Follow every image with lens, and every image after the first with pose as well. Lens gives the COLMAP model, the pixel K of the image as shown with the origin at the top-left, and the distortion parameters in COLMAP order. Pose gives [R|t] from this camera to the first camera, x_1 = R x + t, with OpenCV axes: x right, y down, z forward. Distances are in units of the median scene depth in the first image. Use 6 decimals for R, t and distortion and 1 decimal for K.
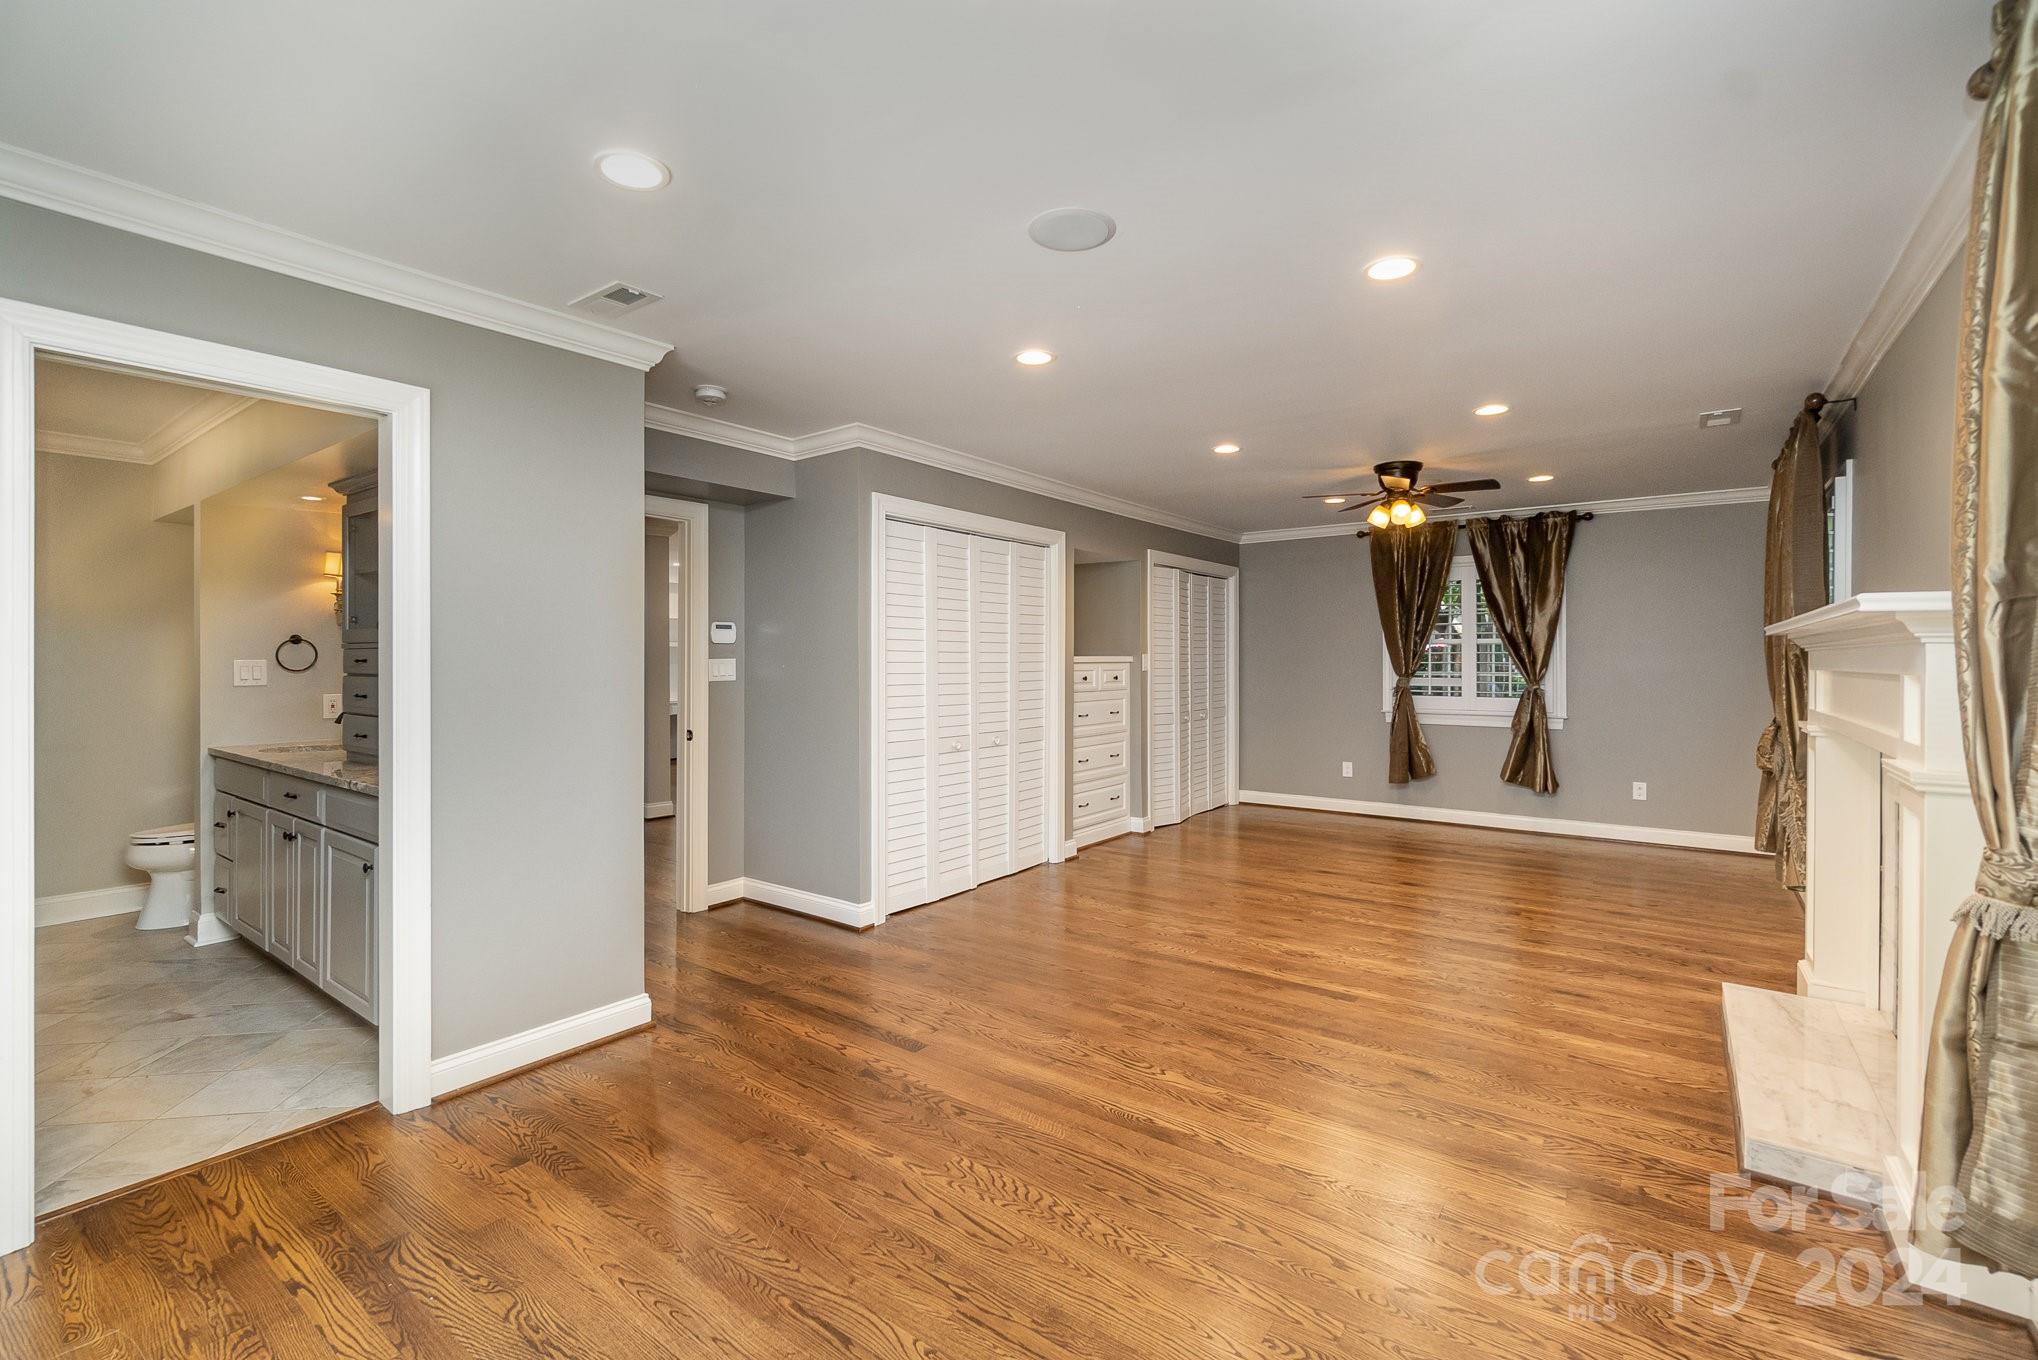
lens RADIAL K [[890.9, 0, 1011.7], [0, 890.9, 662.8], [0, 0, 1]] dist [-0.002364, 0.000224]
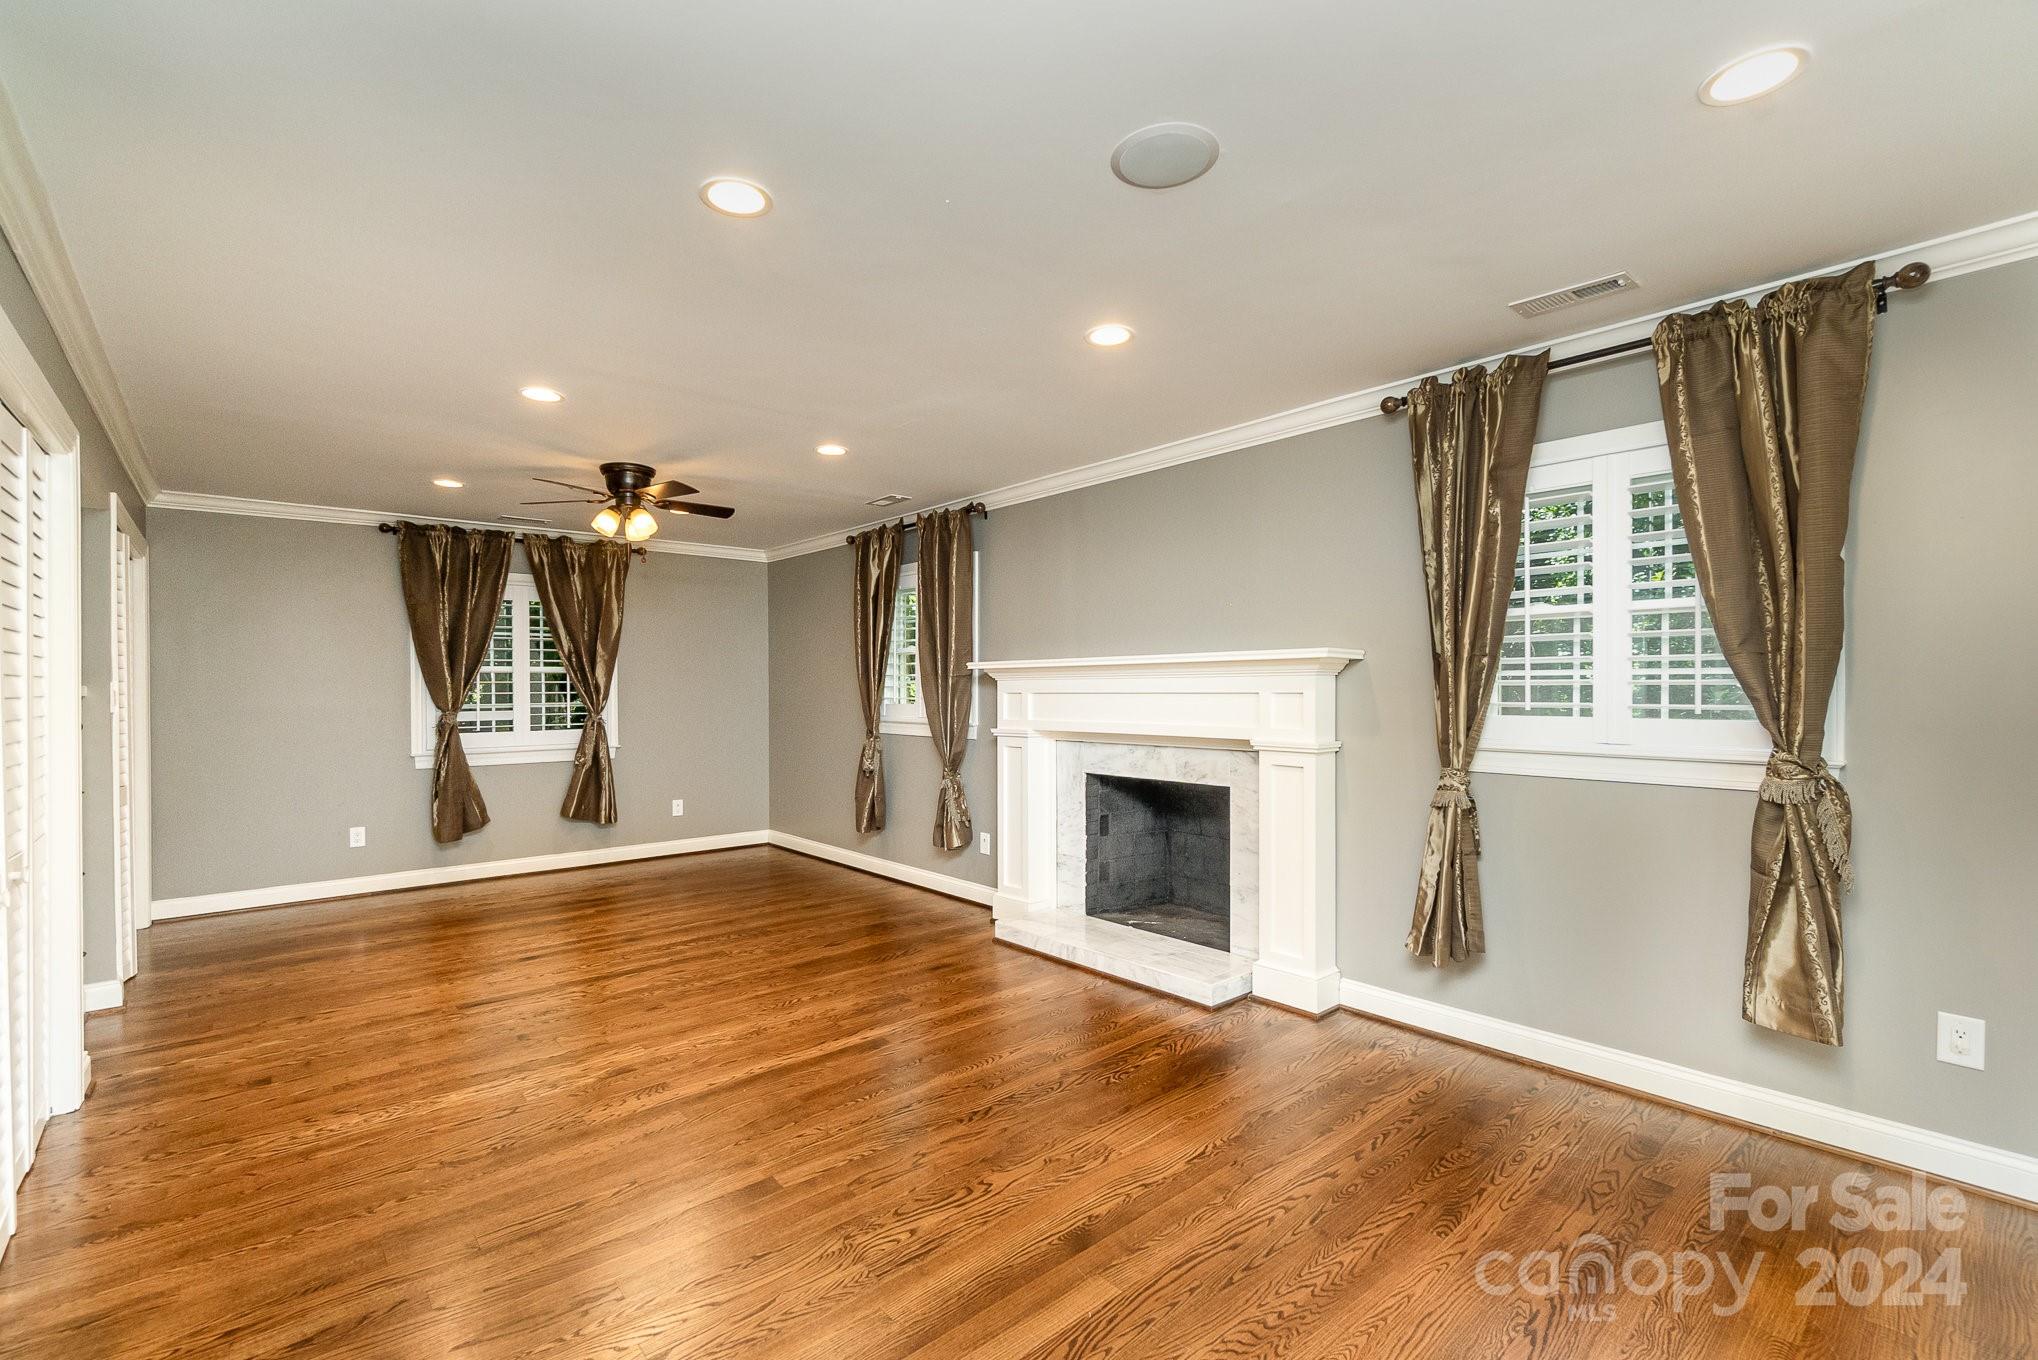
lens RADIAL K [[892.3, 0, 1013.6], [0, 892.3, 686.1], [0, 0, 1]] dist [-0.002115, -0.000102]
pose [[0.215083, -0.000594, 0.976596, -0.266312], [0.011297, 0.999934, -0.001879, 0.000085], [-0.976530, 0.011436, 0.215076, 0.333726]]
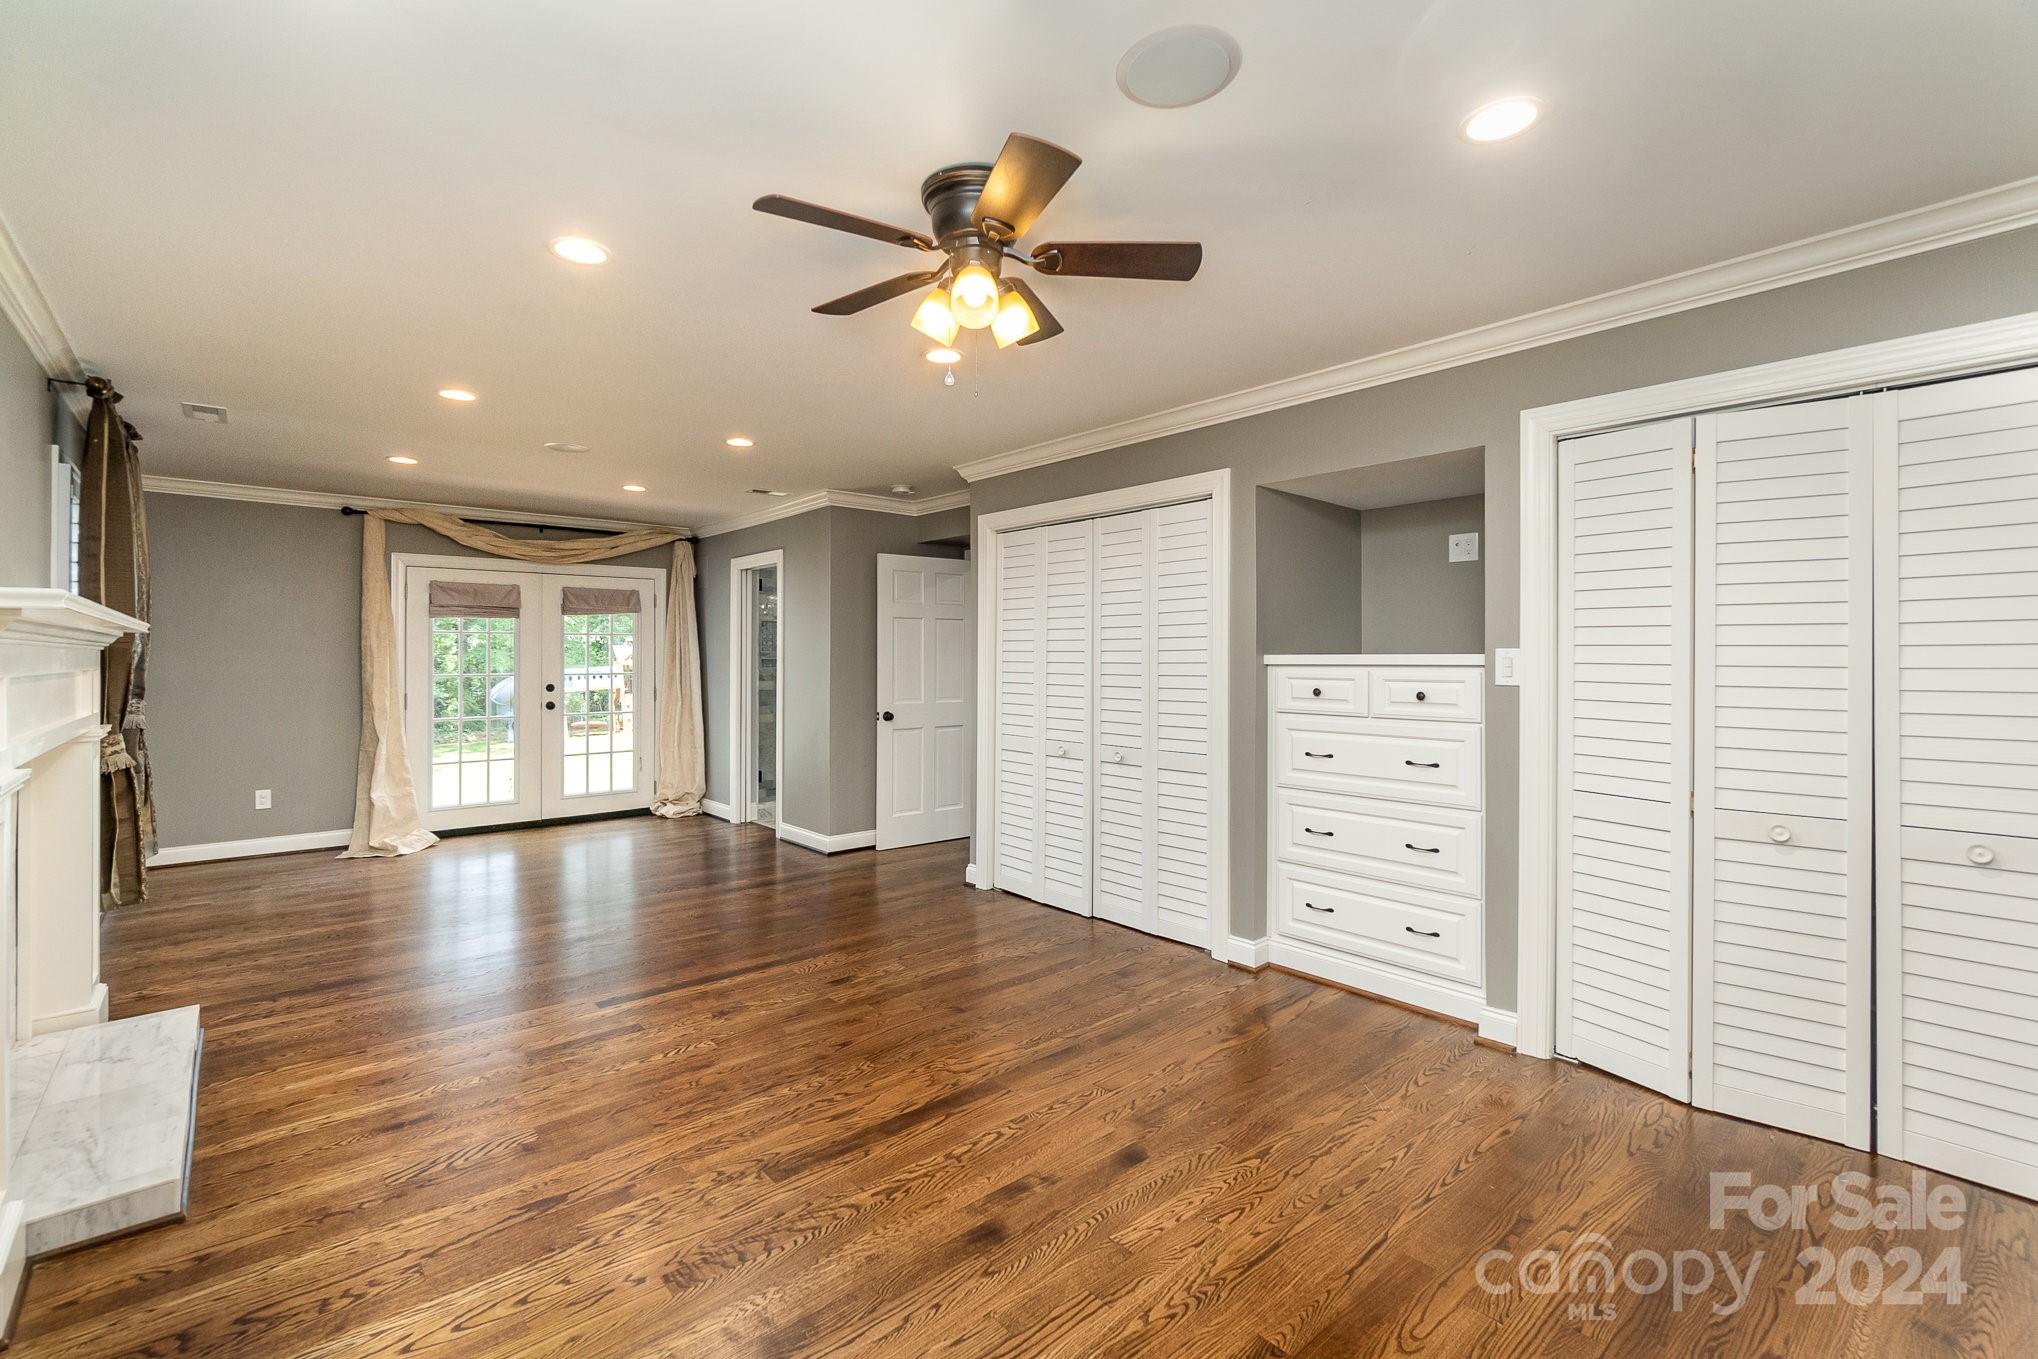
lens RADIAL K [[890.9, 0, 1011.7], [0, 890.9, 662.3], [0, 0, 1]] dist [-0.002364, 0.000224]
pose [[-0.215885, 0.002149, -0.976416, 0.634030], [-0.006666, 0.999971, 0.003675, -0.002852], [0.976396, 0.007302, -0.215865, 0.843000]]
